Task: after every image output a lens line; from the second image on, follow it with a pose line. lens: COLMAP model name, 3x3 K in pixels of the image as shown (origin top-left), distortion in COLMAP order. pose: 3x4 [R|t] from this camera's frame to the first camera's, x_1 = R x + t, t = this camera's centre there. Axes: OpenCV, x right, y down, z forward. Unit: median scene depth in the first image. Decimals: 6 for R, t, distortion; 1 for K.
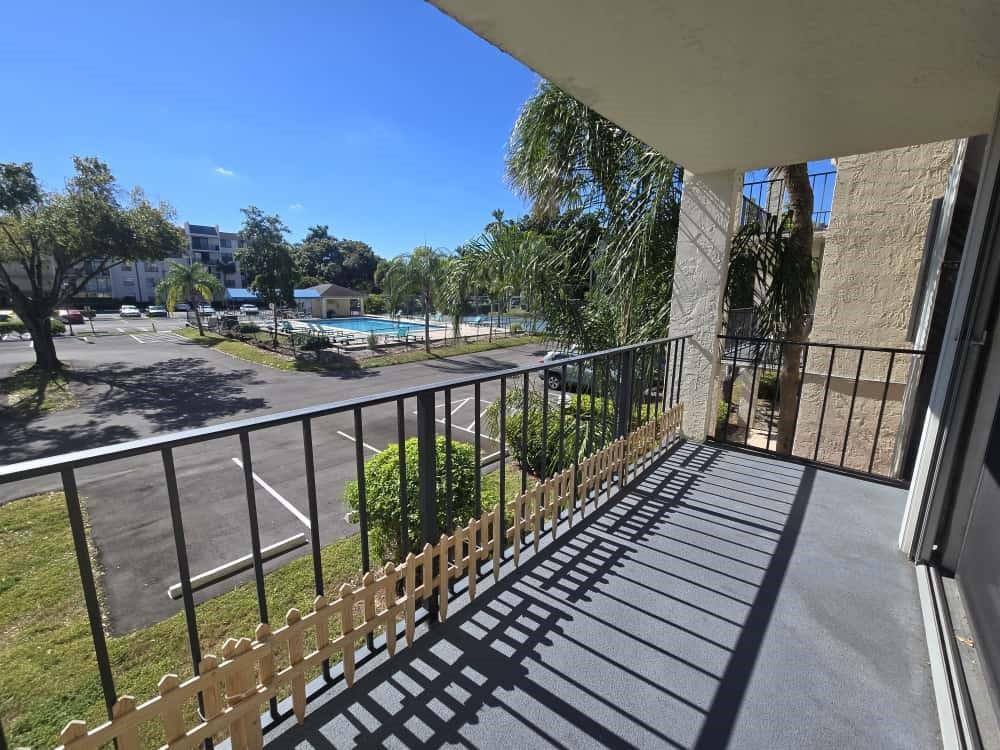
lens RADIAL K [[410.7, 0, 504.6], [0, 410.7, 371.4], [0, 0, 1]] dist [-0.000964, 0.000669]
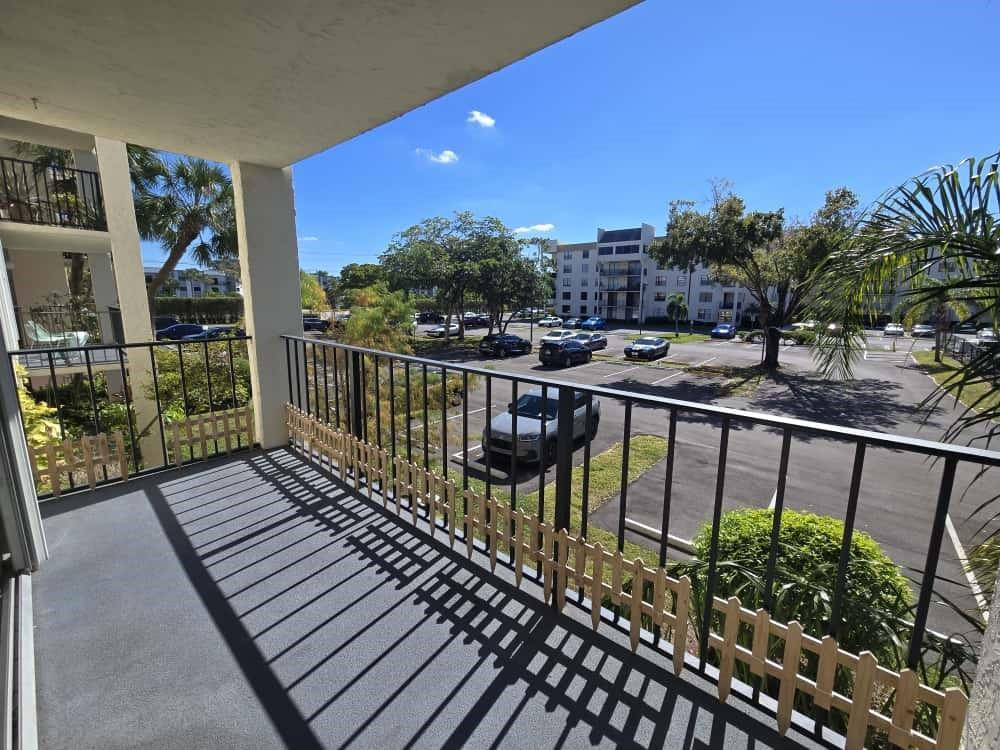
lens RADIAL K [[410.7, 0, 502.6], [0, 410.7, 367.0], [0, 0, 1]] dist [-0.000964, 0.000669]
pose [[0.019304, 0.156117, -0.987550, 0.999595], [-0.209754, 0.966385, 0.148671, -0.172543], [0.977564, 0.204273, 0.051401, 0.969802]]
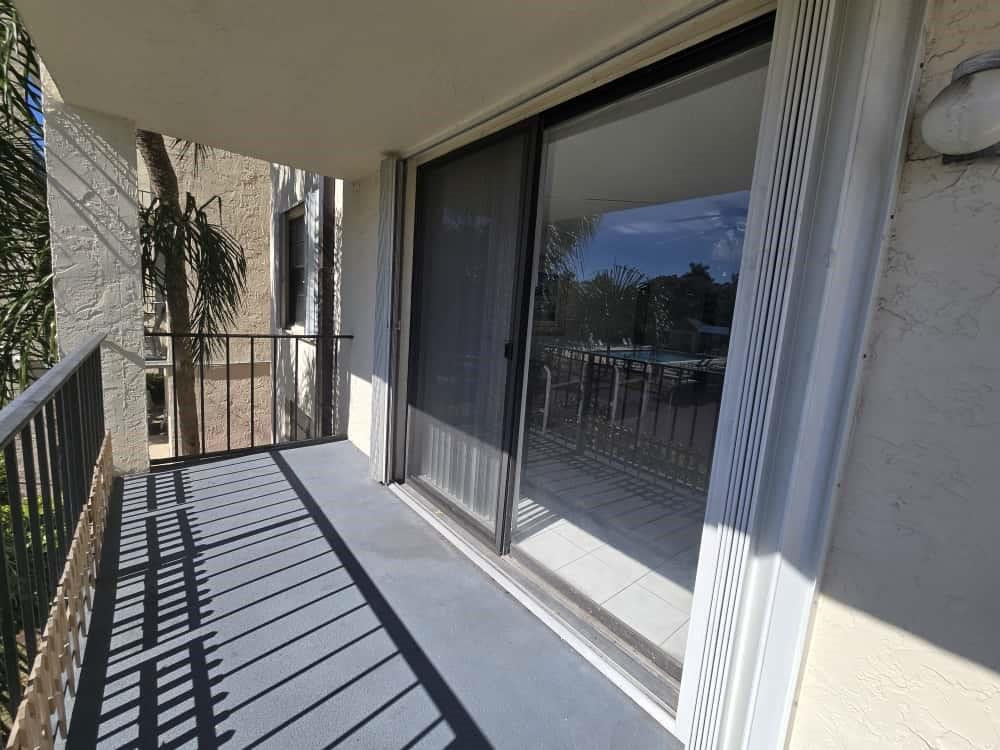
lens RADIAL K [[410.7, 0, 507.3], [0, 410.7, 366.7], [0, 0, 1]] dist [-0.000964, 0.000669]
pose [[0.139378, -0.145736, 0.979456, -0.235765], [0.120977, 0.984208, 0.129227, -0.059912], [-0.982822, 0.100480, 0.154807, 0.285482]]
